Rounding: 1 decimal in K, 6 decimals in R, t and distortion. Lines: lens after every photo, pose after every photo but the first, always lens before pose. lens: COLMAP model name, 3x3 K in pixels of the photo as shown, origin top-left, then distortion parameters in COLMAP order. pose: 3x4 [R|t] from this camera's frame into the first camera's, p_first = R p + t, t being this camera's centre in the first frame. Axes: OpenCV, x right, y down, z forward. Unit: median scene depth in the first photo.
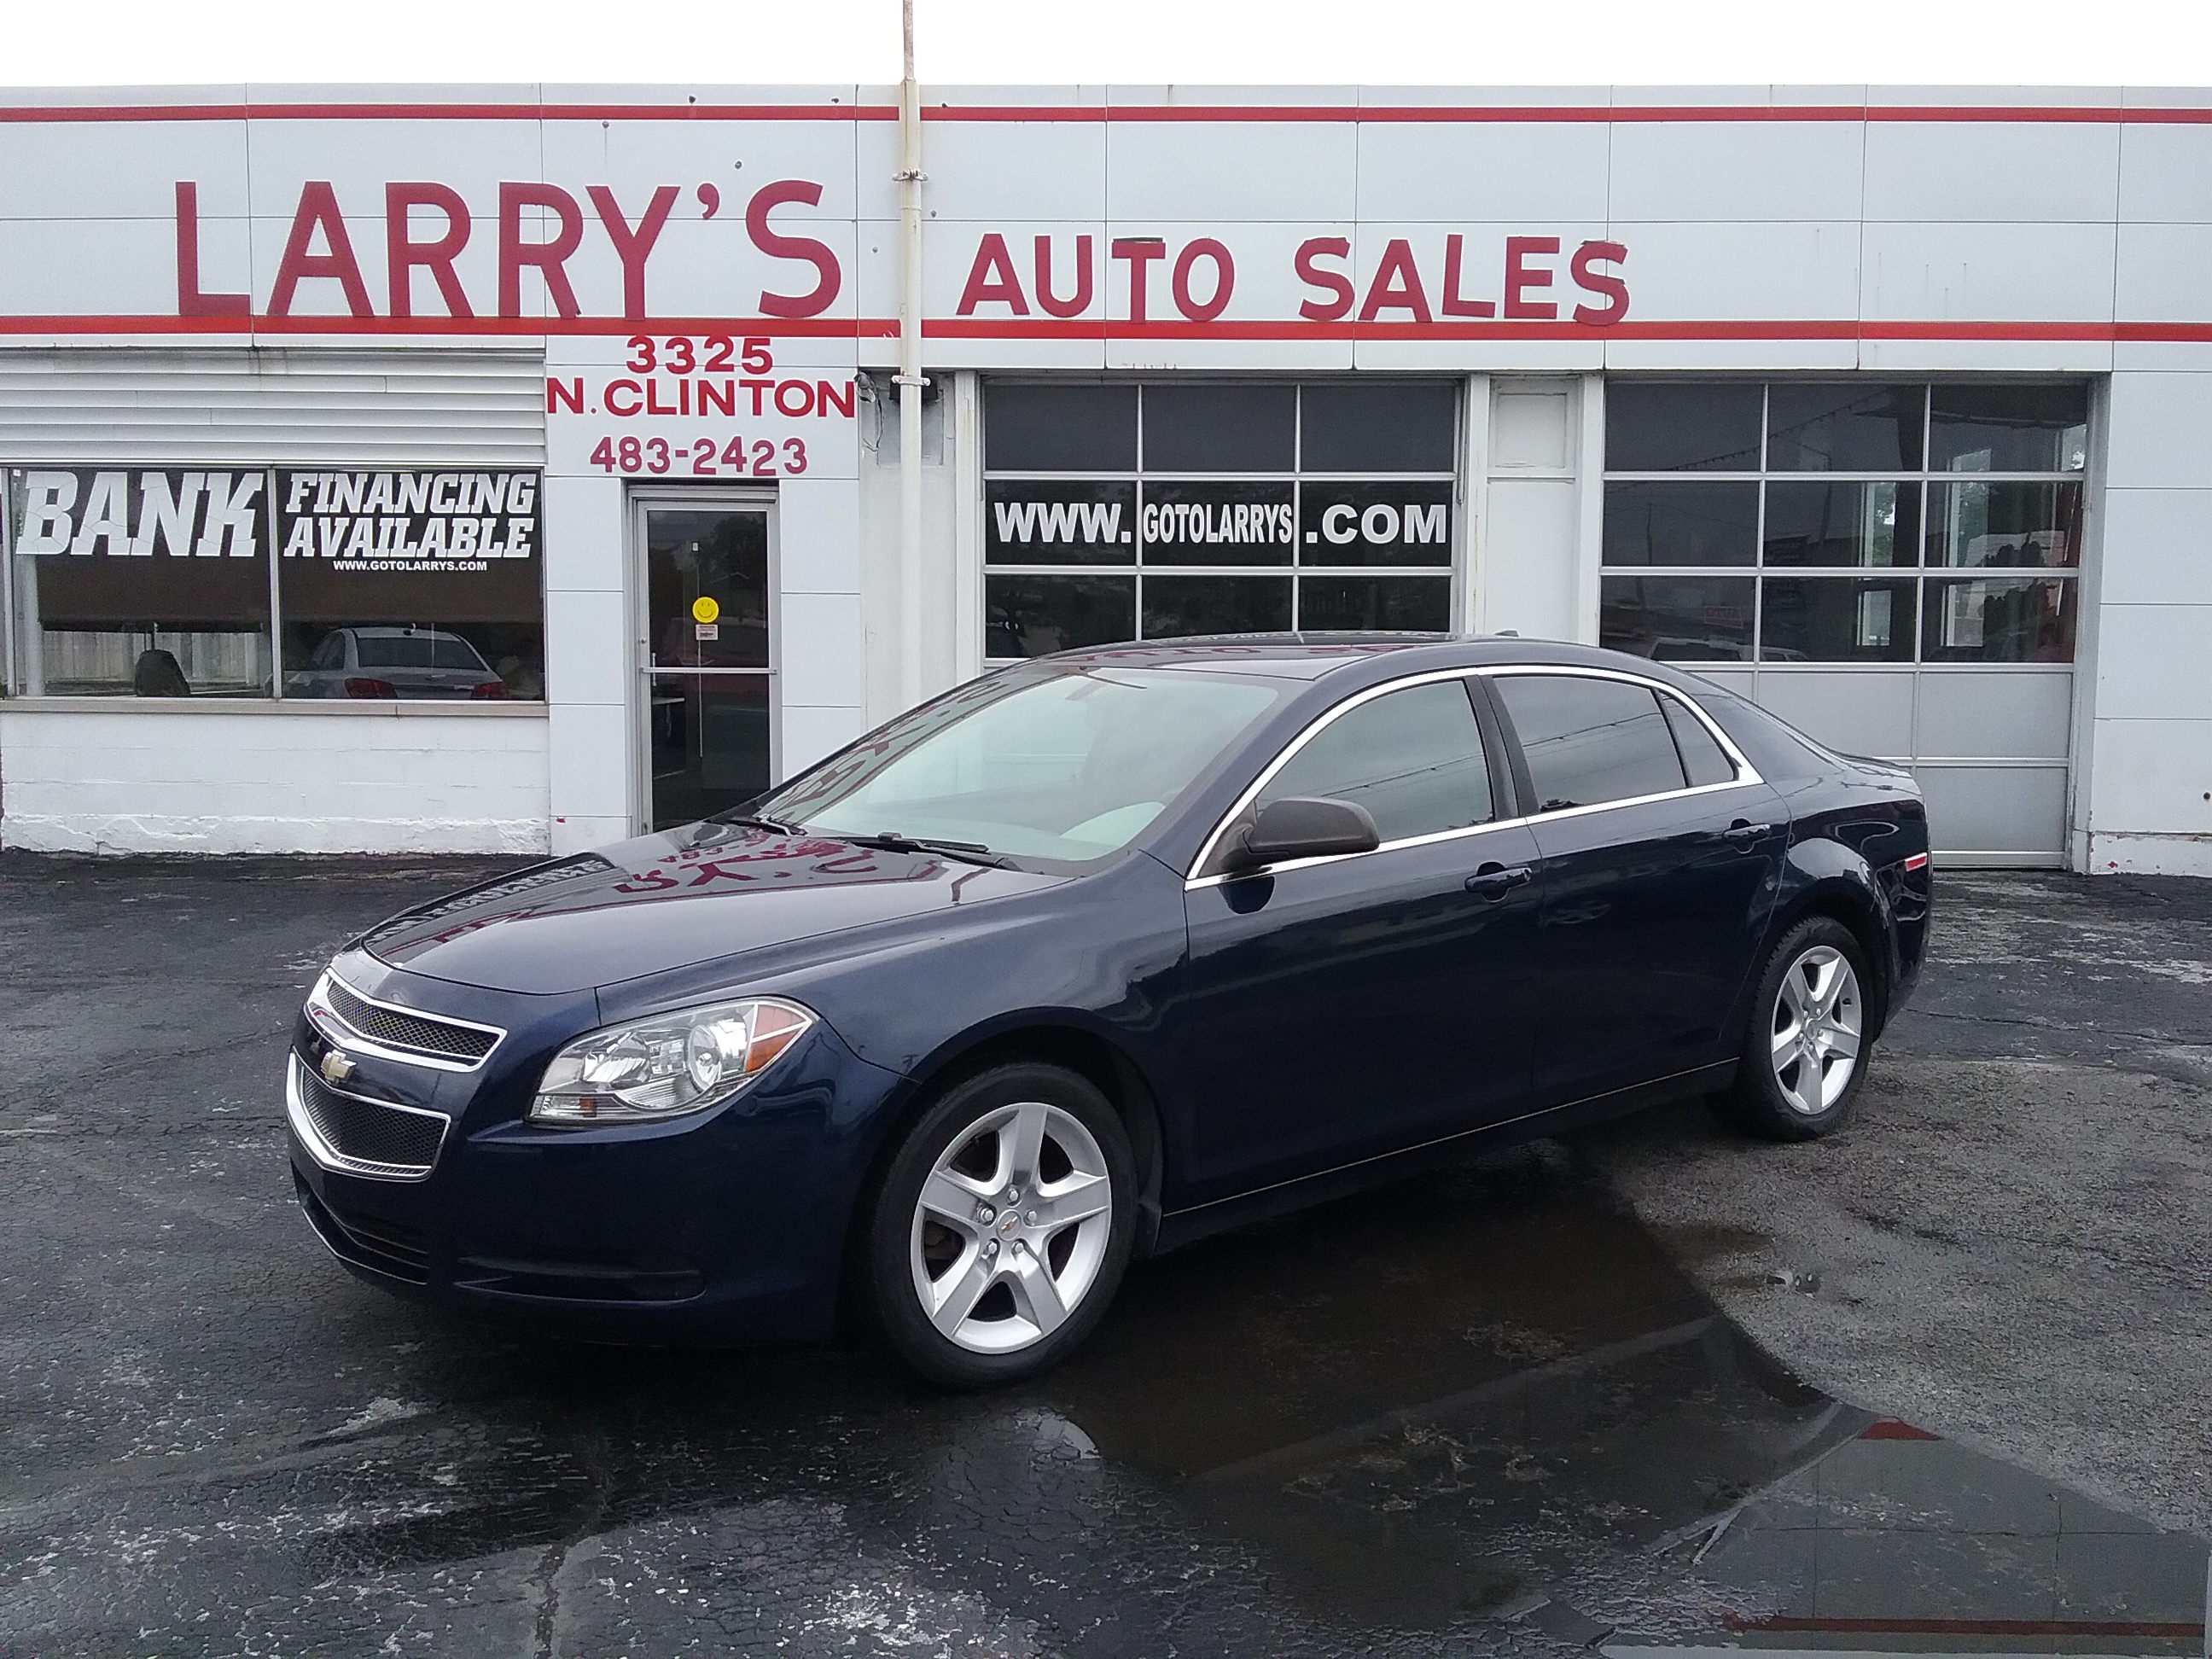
lens RADIAL K [[2035.4, 0, 1160.0], [0, 2035.4, 826.3], [0, 0, 1]] dist [0.071178, -0.150416]
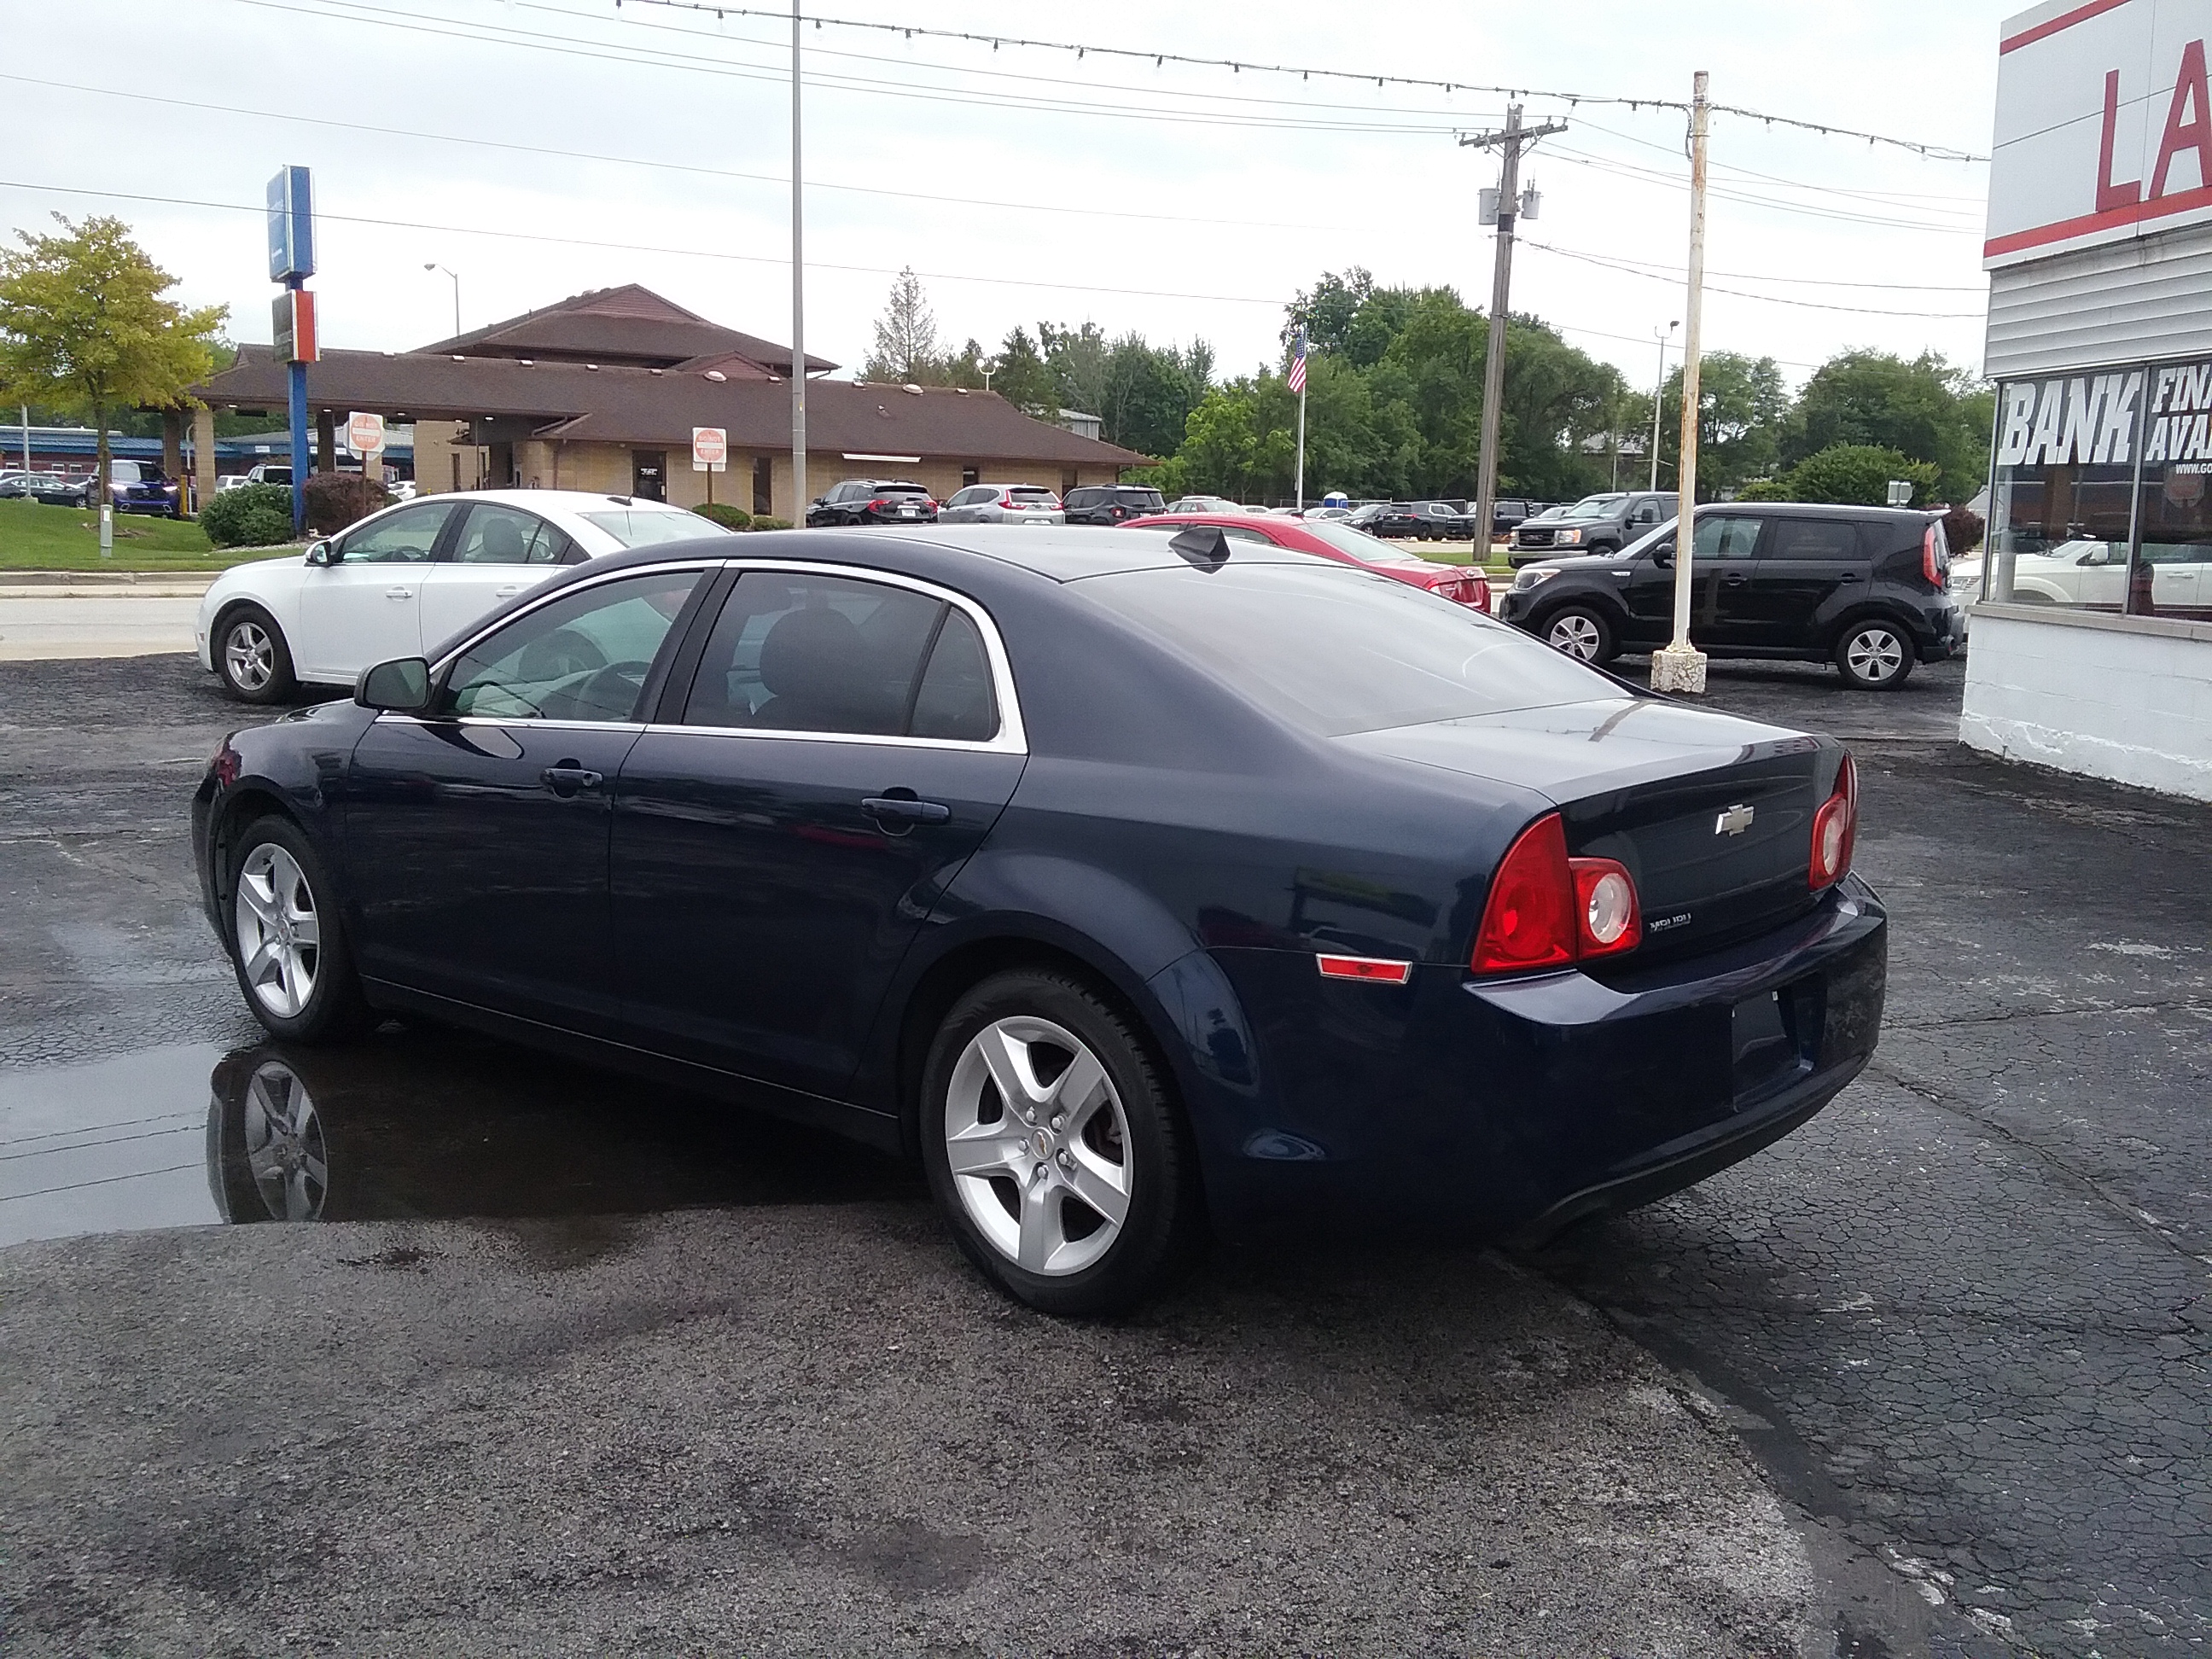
lens RADIAL K [[2035.4, 0, 1160.0], [0, 2035.4, 826.3], [0, 0, 1]] dist [0.071178, -0.150416]
pose [[0.135596, 0.147234, -0.979763, 0.444778], [-0.111645, 0.984869, 0.132550, -0.042423], [0.984454, 0.091412, 0.149982, 0.439789]]
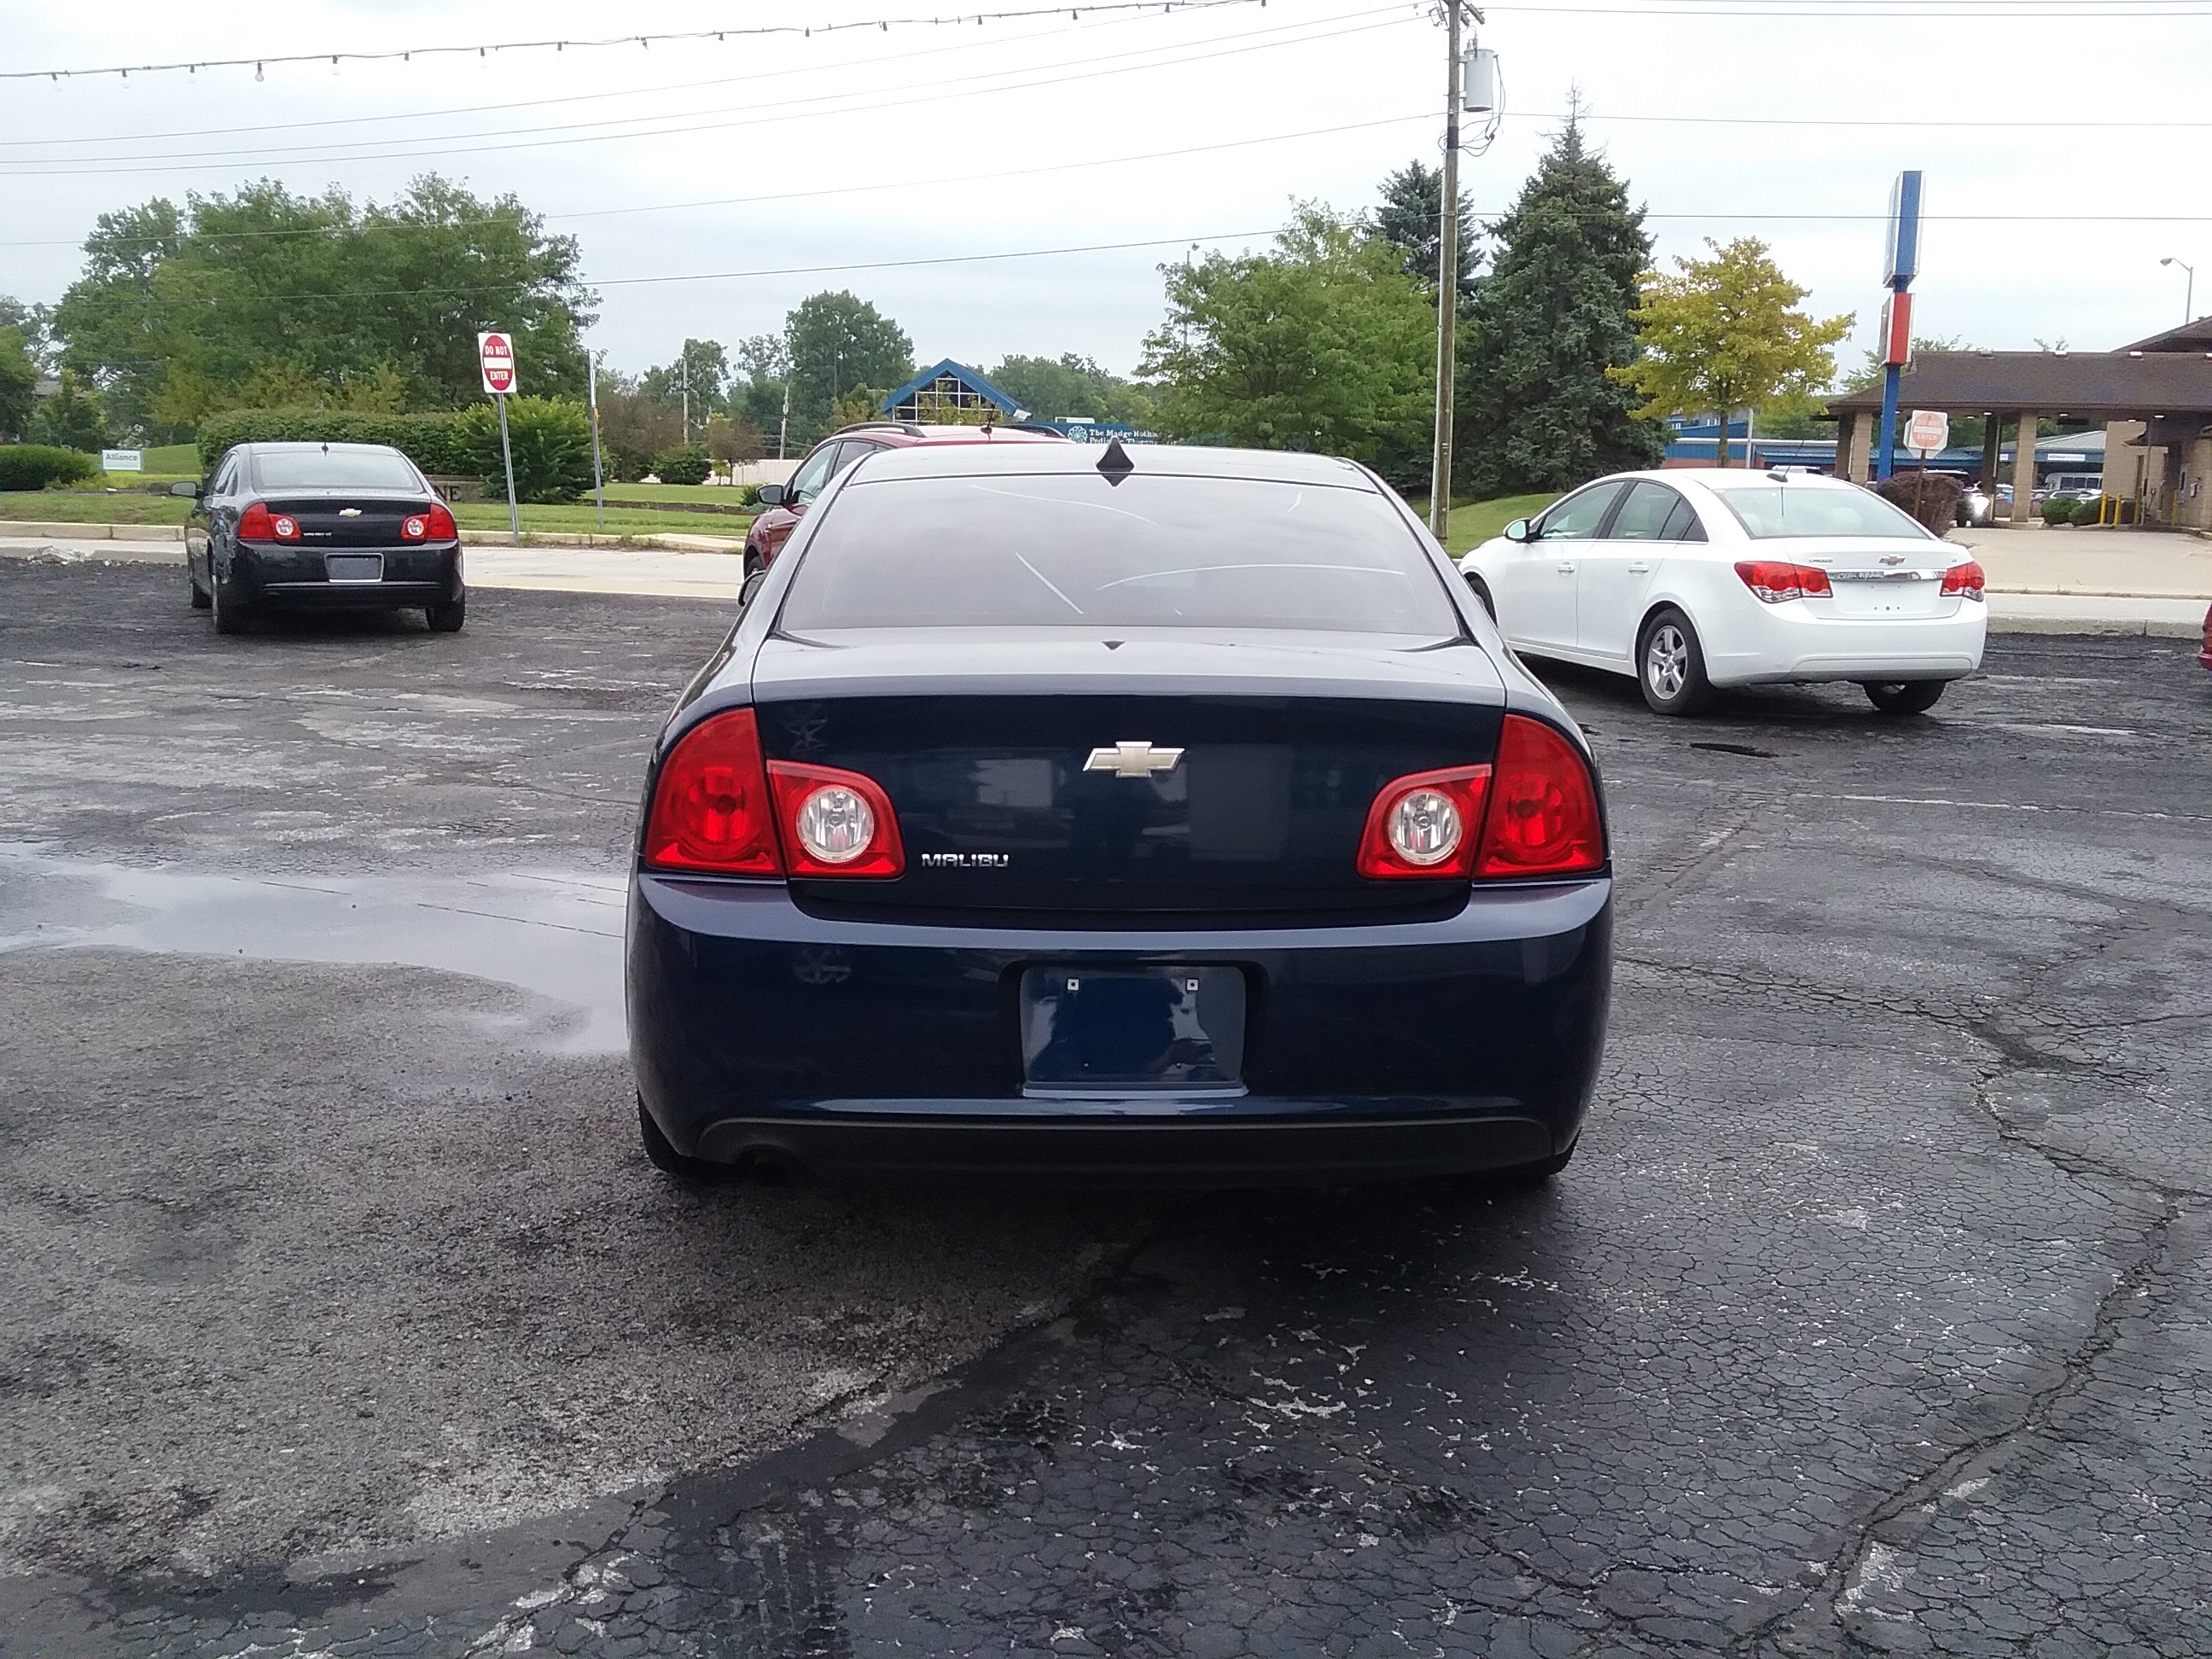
lens RADIAL K [[2035.4, 0, 1160.0], [0, 2035.4, 826.3], [0, 0, 1]] dist [0.071178, -0.150416]
pose [[-0.624932, 0.109566, -0.772952, 0.349579], [-0.096620, 0.971635, 0.215847, -0.058744], [0.774677, 0.209572, -0.596620, 0.723597]]
